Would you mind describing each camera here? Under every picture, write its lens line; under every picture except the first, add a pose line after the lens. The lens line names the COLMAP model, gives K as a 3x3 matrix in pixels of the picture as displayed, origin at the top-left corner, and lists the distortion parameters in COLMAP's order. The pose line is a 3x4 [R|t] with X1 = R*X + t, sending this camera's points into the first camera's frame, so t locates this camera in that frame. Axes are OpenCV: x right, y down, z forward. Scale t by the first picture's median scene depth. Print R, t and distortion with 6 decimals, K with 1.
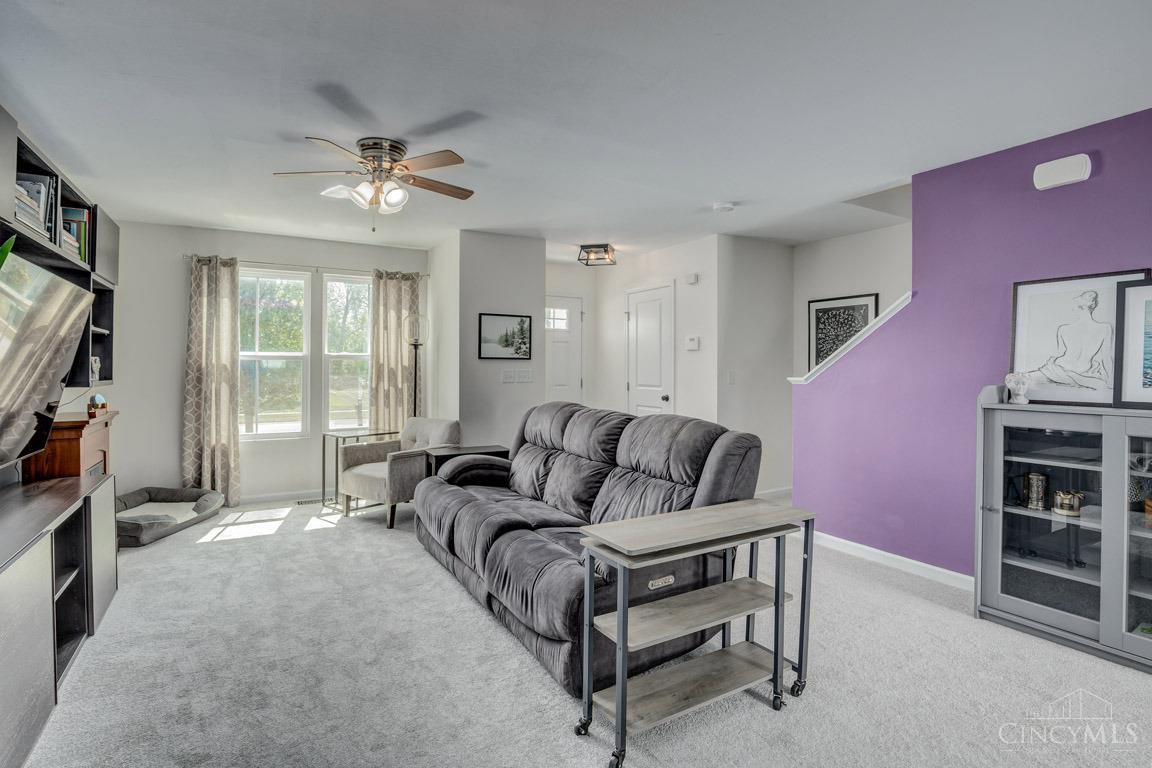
lens RADIAL K [[561.7, 0, 579.8], [0, 561.7, 371.3], [0, 0, 1]] dist [-0.033558, 0.001351]
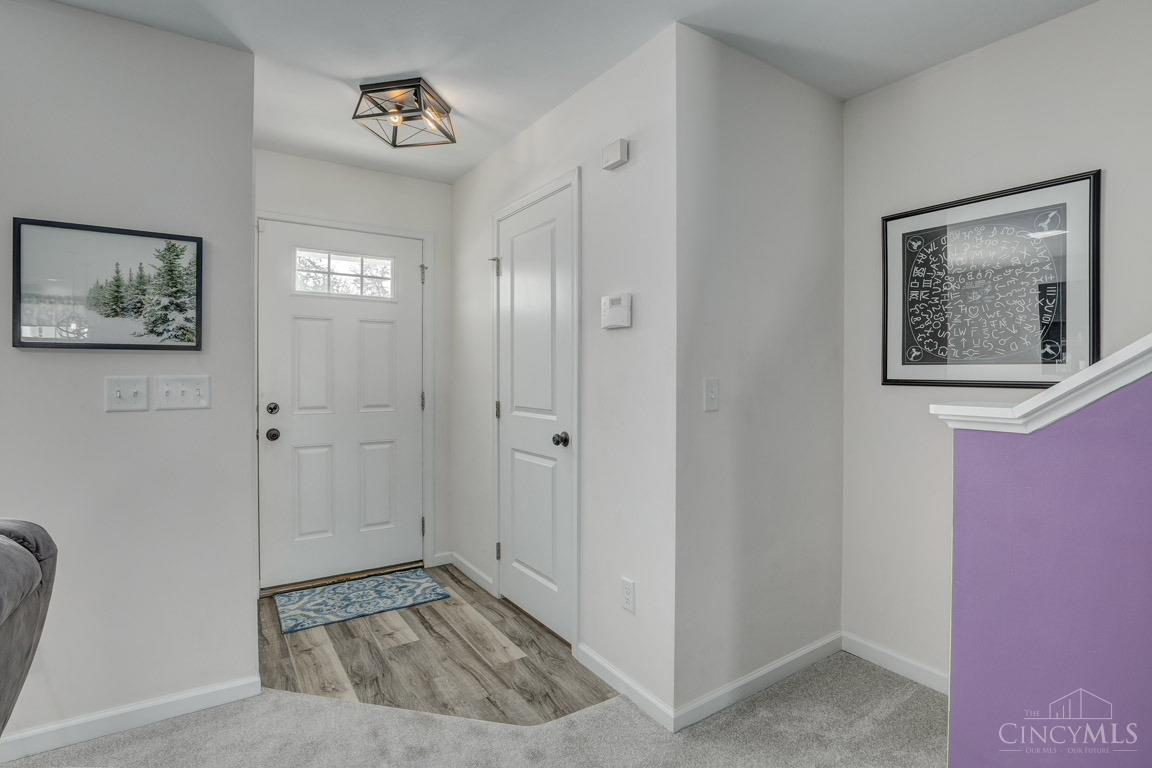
lens RADIAL K [[561.7, 0, 579.8], [0, 561.7, 371.3], [0, 0, 1]] dist [-0.033558, 0.001351]
pose [[0.997558, -0.001453, 0.069831, 0.147043], [0.001995, 0.999968, -0.007693, -0.003014], [-0.069817, 0.007814, 0.997529, 0.601263]]
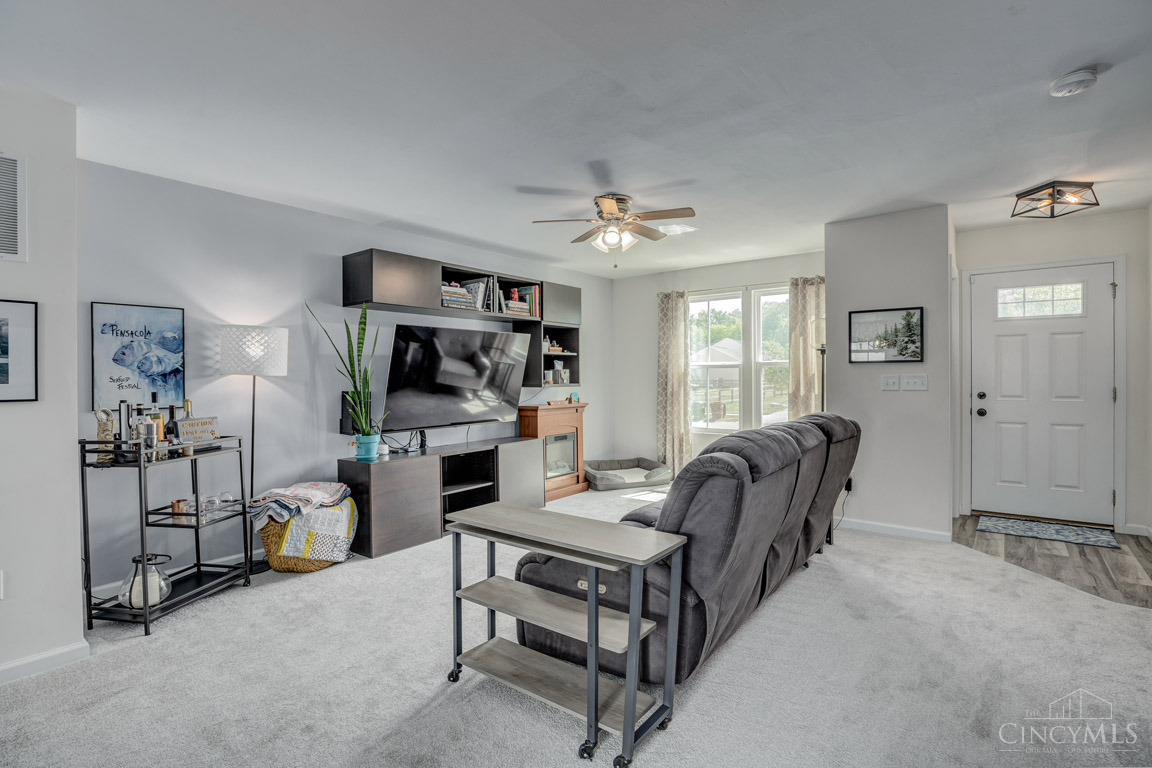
lens RADIAL K [[554.5, 0, 574.6], [0, 554.5, 388.8], [0, 0, 1]] dist [-0.023637, 0.001385]
pose [[0.372739, 0.015290, -0.927810, 0.448924], [0.004056, 0.999828, 0.018106, 0.000941], [0.927927, -0.010511, 0.372612, 0.255613]]
